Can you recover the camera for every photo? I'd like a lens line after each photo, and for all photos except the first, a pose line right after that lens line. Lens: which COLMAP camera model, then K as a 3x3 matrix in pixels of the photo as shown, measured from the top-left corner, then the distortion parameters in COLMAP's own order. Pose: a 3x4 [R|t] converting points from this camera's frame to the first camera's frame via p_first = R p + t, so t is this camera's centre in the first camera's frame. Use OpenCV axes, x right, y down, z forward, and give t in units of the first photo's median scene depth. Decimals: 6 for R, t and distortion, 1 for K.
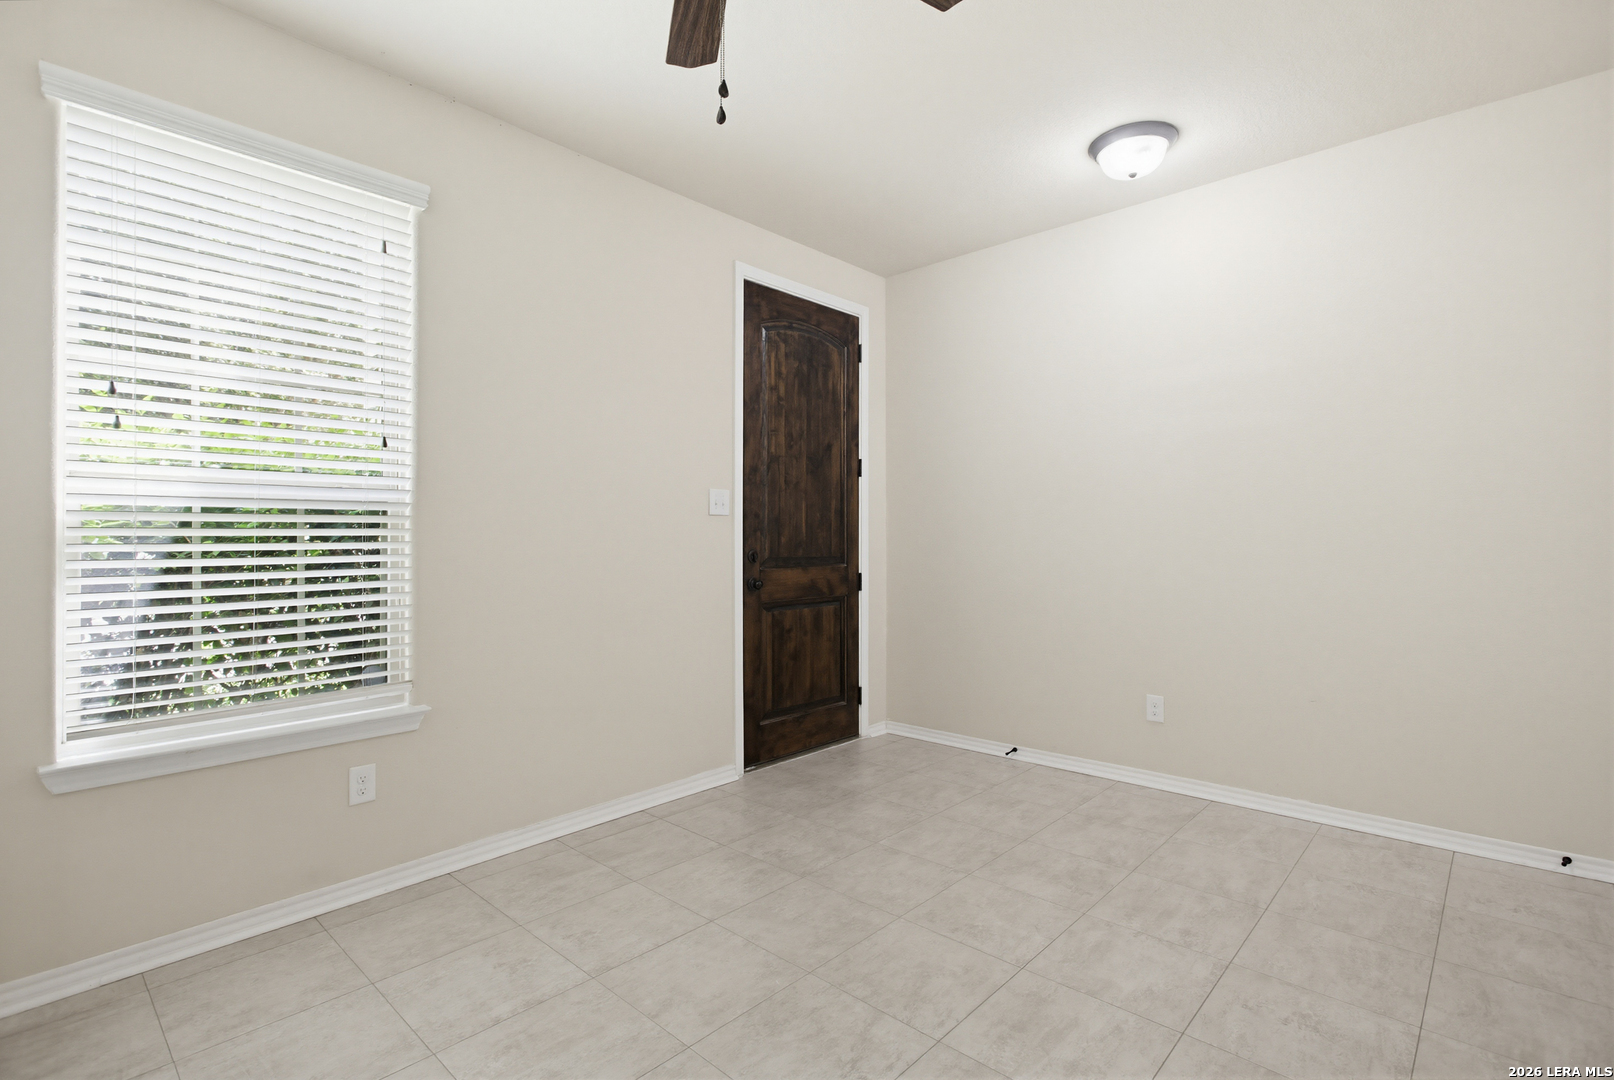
lens RADIAL K [[759.5, 0, 807.8], [0, 759.5, 535.6], [0, 0, 1]] dist [-0.011390, 0.003658]
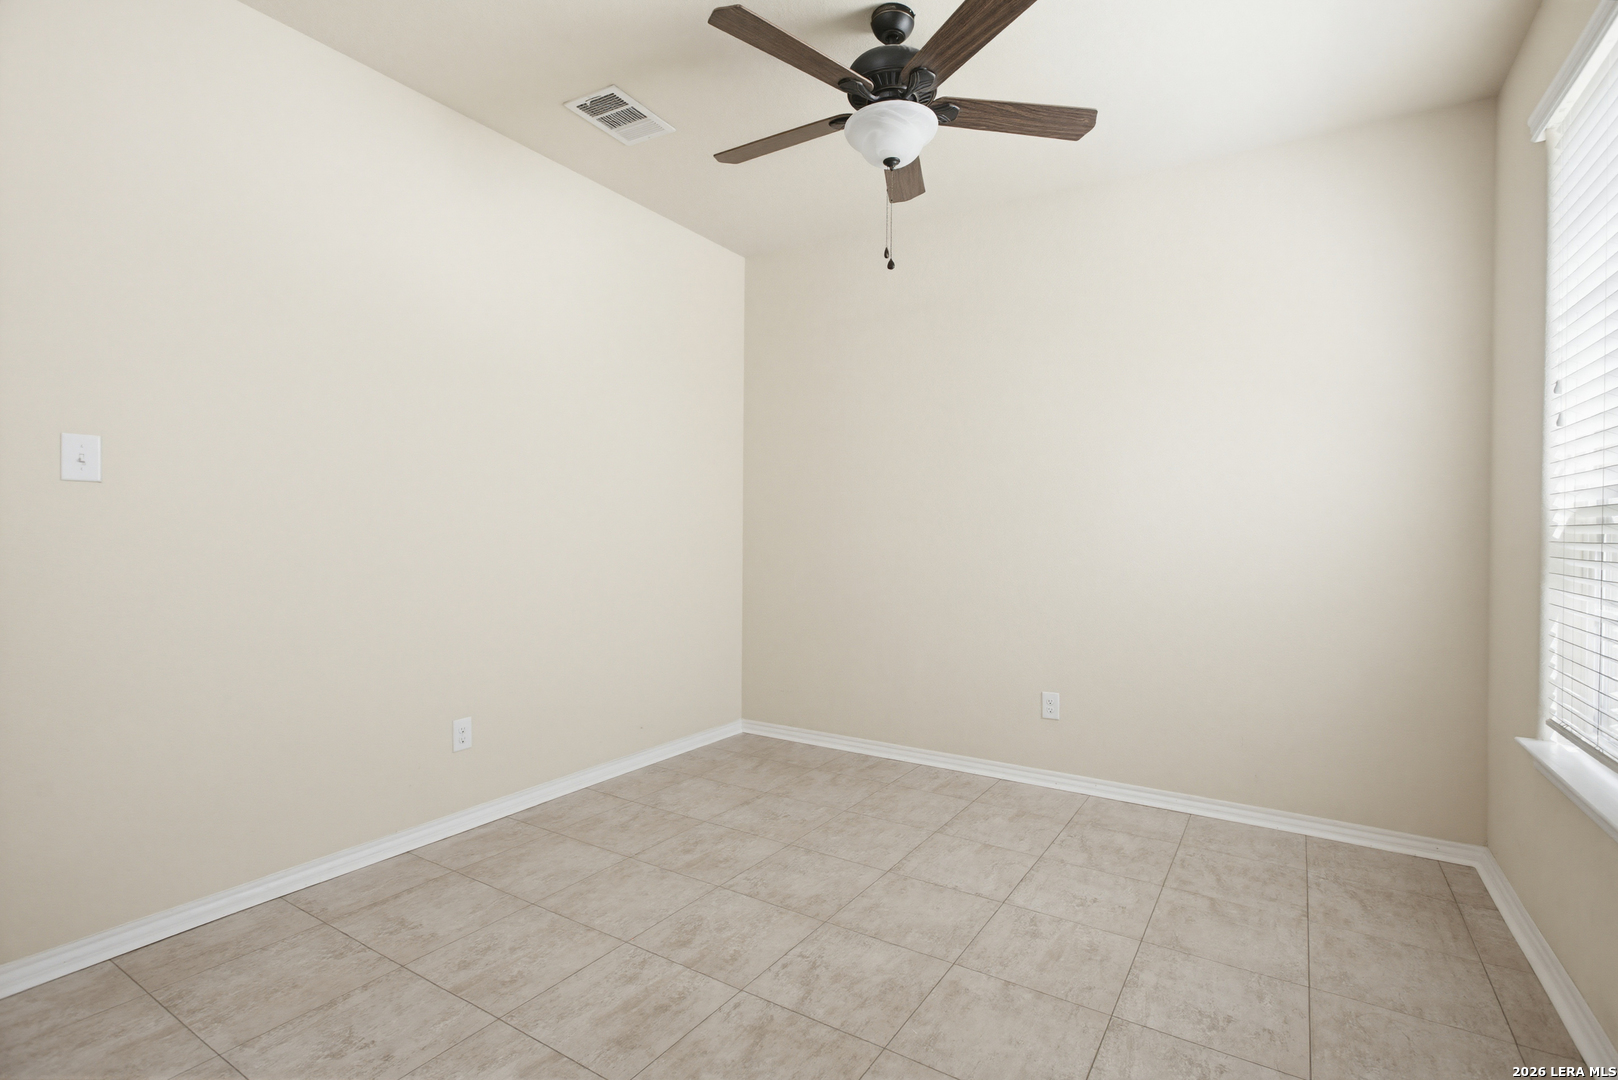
lens RADIAL K [[761.4, 0, 807.8], [0, 761.4, 538.8], [0, 0, 1]] dist [-0.011390, 0.003658]
pose [[-0.984396, -0.006086, -0.175862, 0.262531], [-0.007506, 0.999944, 0.007410, 0.006581], [0.175807, 0.008614, -0.984387, 1.990640]]
